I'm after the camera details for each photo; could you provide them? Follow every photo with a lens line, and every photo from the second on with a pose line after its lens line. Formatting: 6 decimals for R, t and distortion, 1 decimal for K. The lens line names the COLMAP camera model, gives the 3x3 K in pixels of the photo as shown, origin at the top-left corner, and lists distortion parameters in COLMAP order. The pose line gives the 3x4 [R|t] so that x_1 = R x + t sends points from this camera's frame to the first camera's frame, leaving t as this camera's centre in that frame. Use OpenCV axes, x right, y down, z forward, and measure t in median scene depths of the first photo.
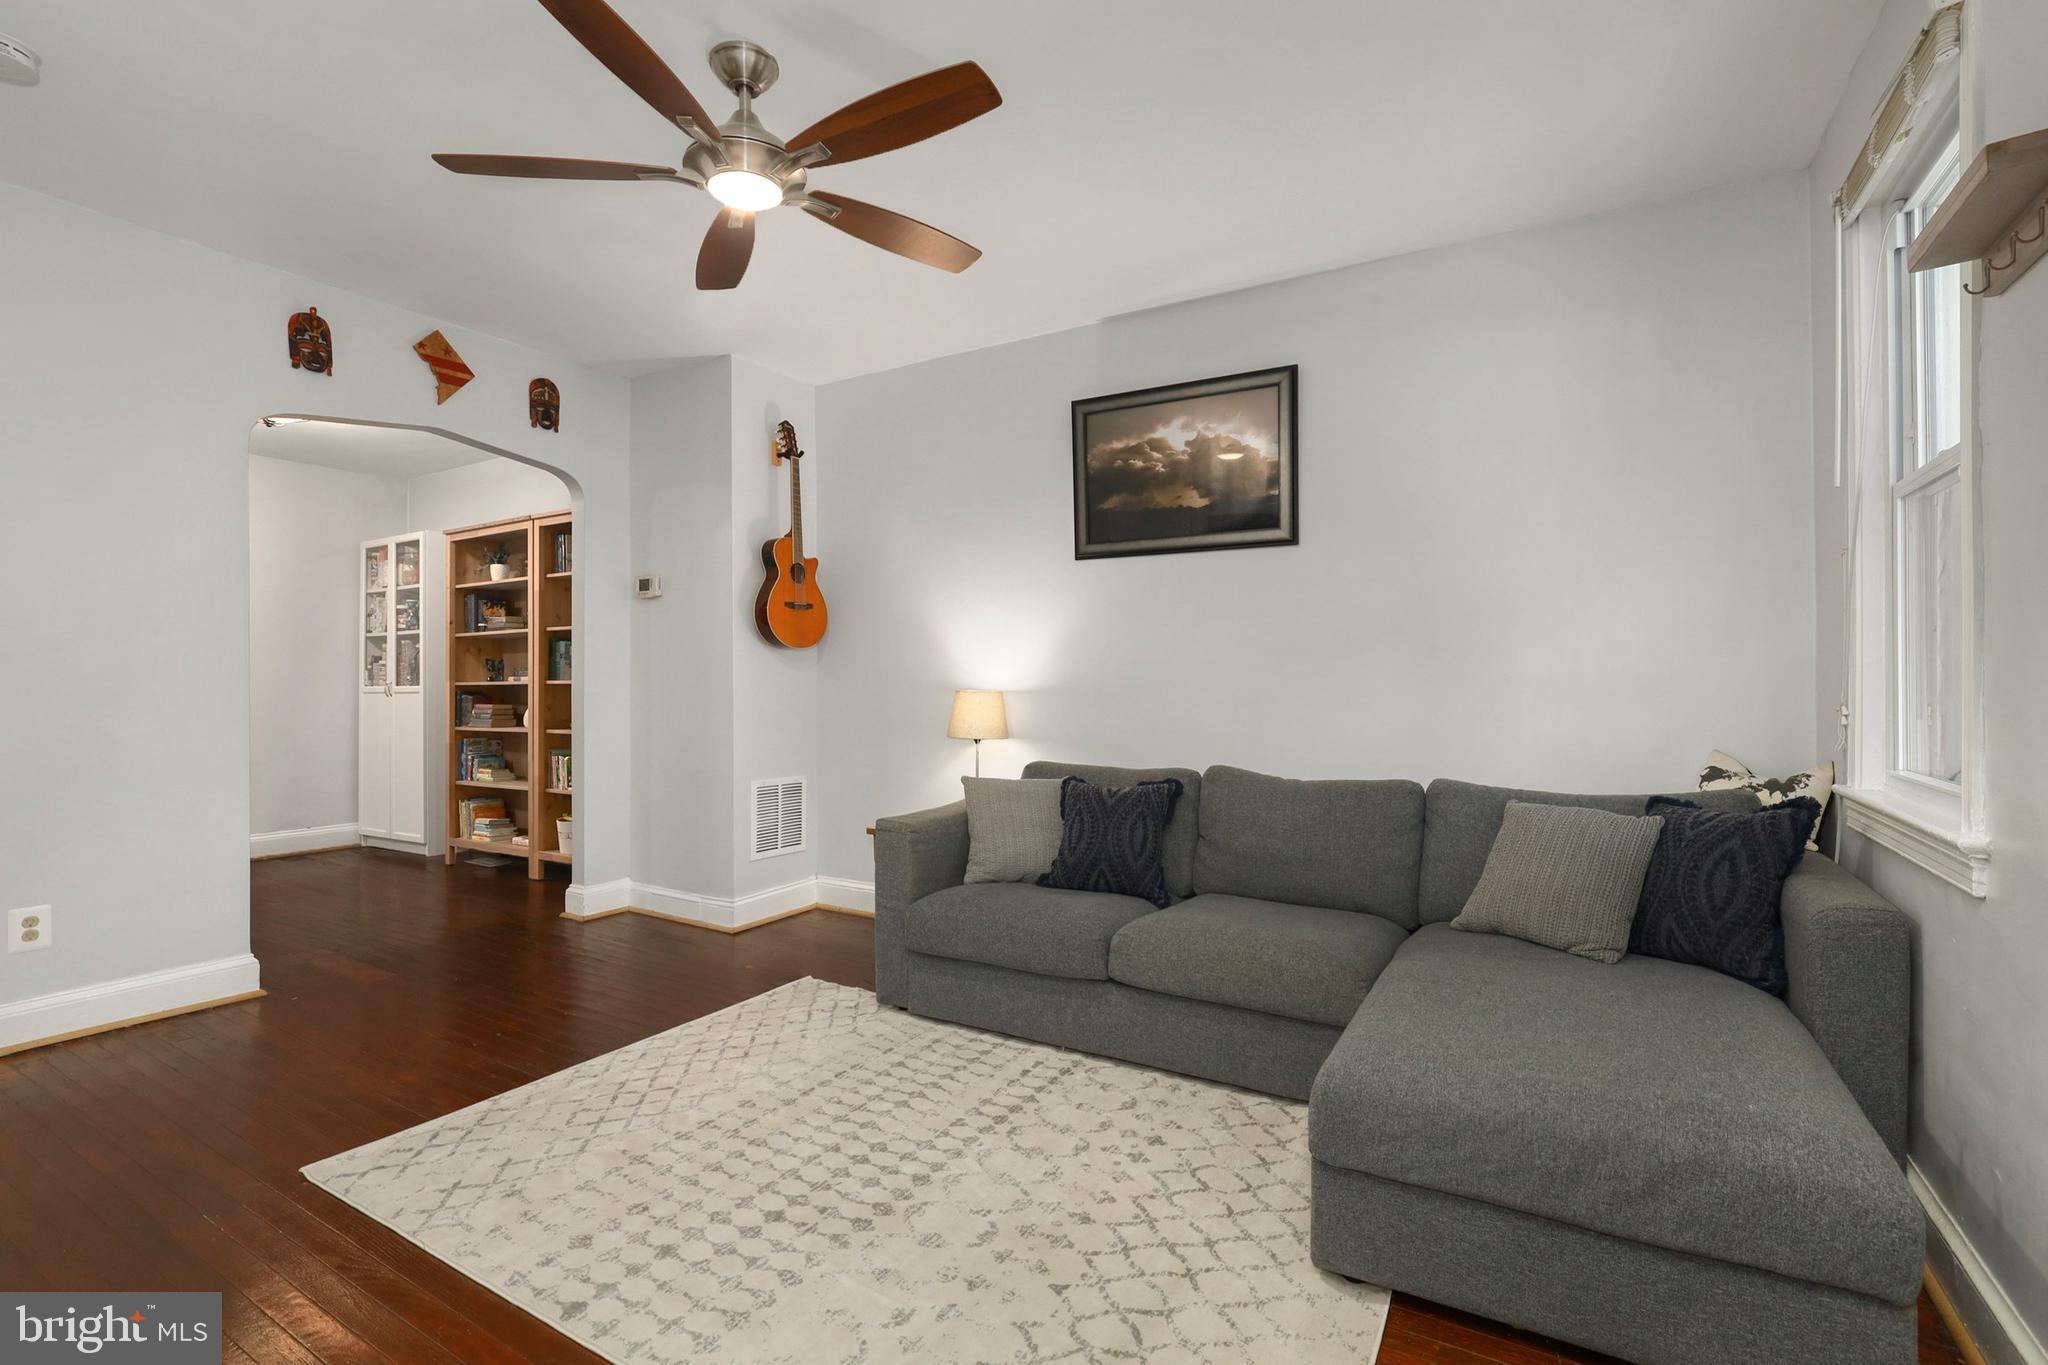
lens RADIAL K [[940.8, 0, 1041.8], [0, 940.8, 685.1], [0, 0, 1]] dist [-0.015486, 0.005744]
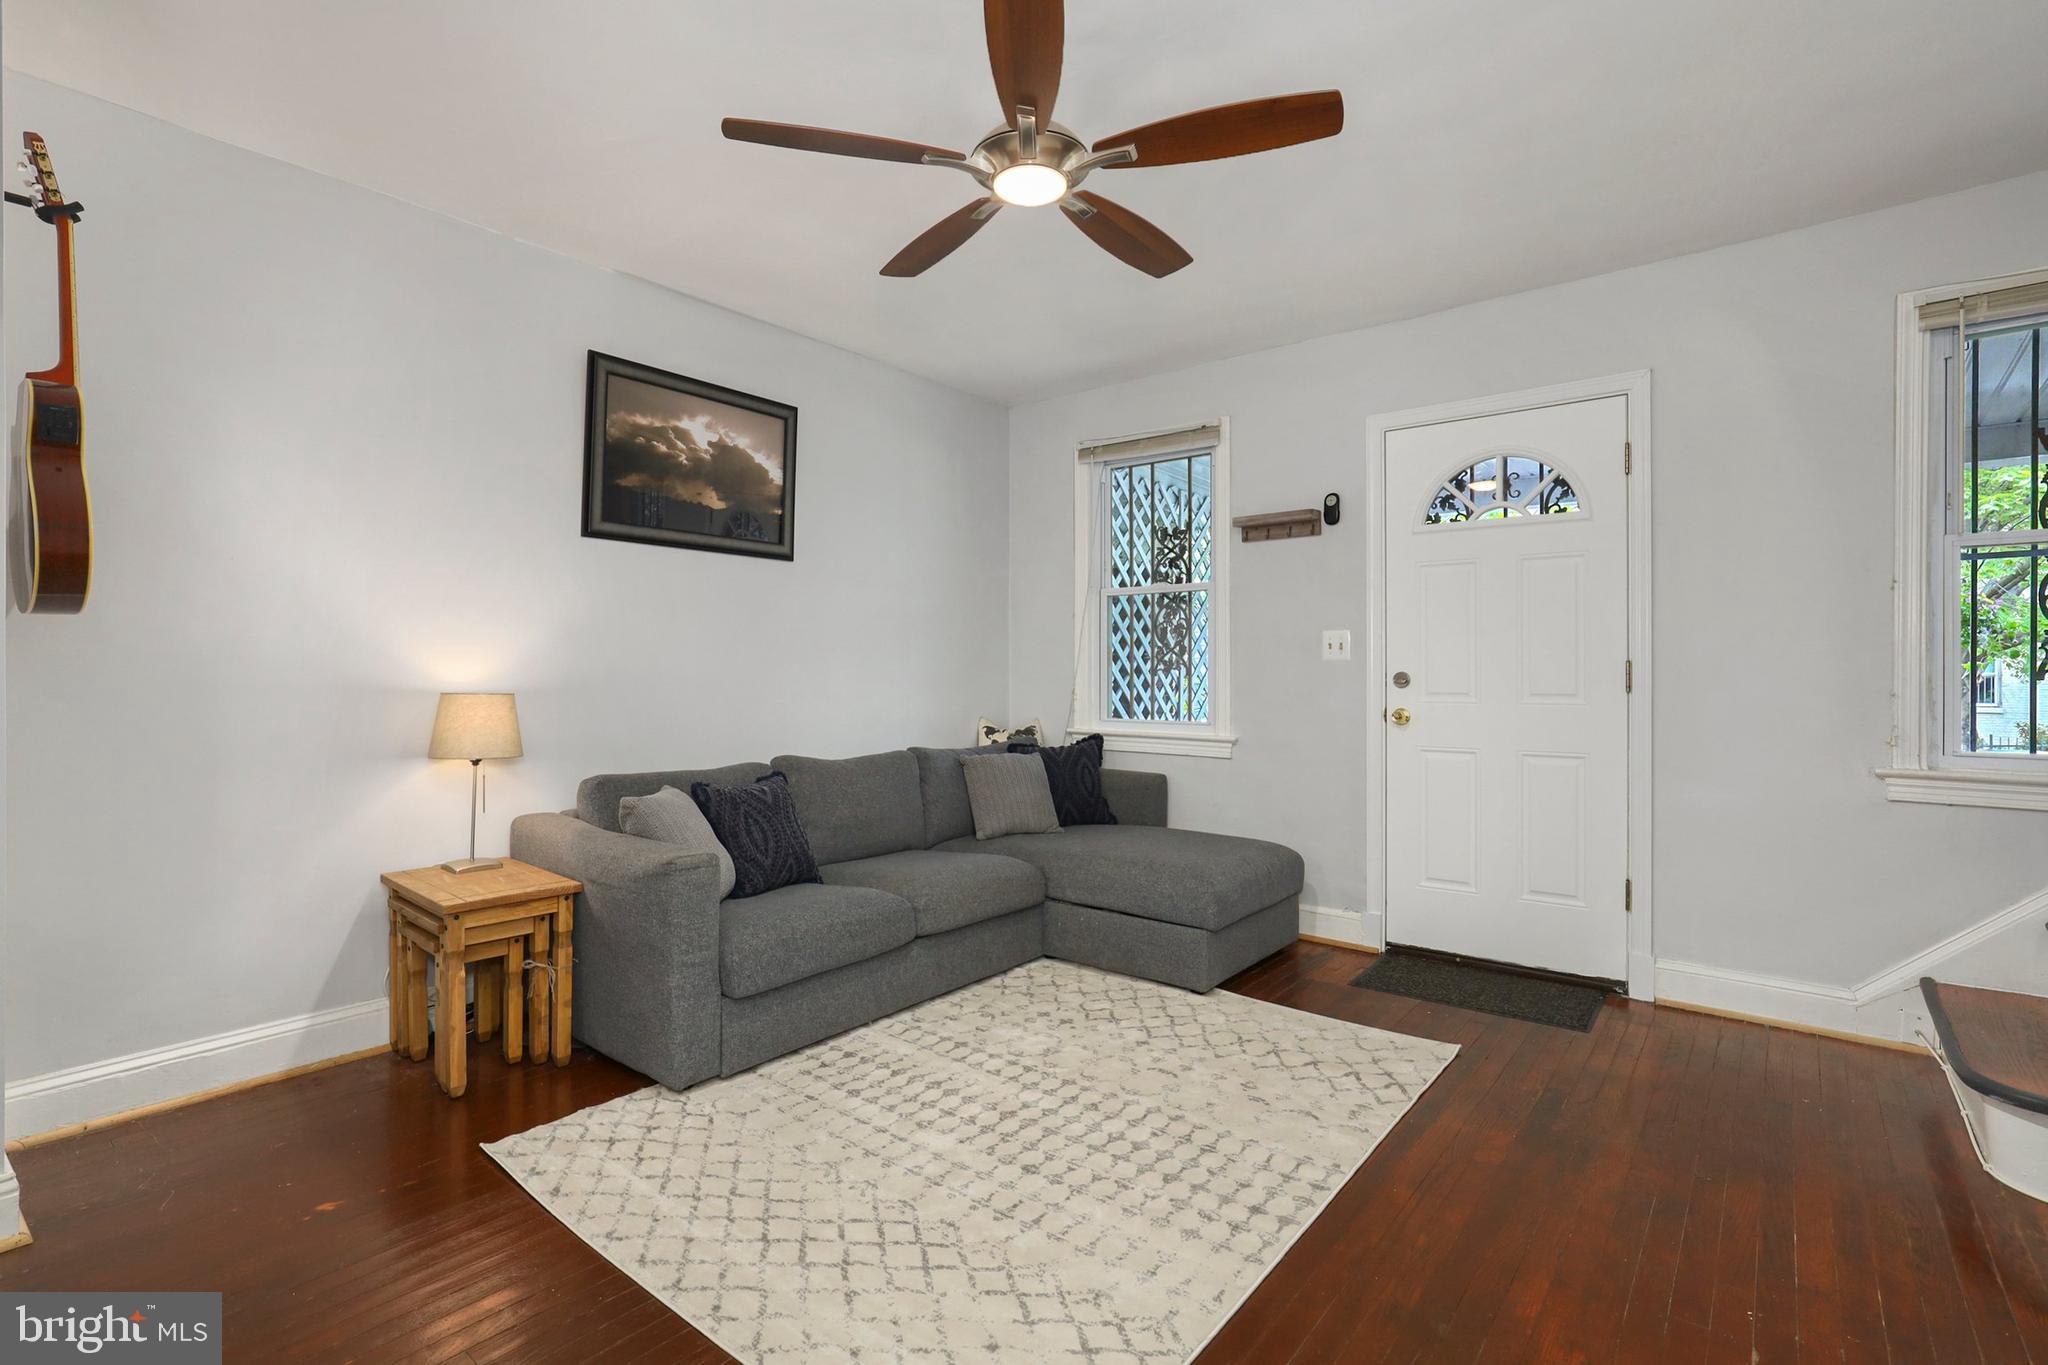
lens RADIAL K [[940.8, 0, 984.4], [0, 940.8, 674.8], [0, 0, 1]] dist [-0.015486, 0.005744]
pose [[0.163029, -0.001830, 0.986620, -0.828939], [-0.001241, 0.999997, 0.002059, -0.011377], [-0.986621, -0.001560, 0.163026, 0.567208]]
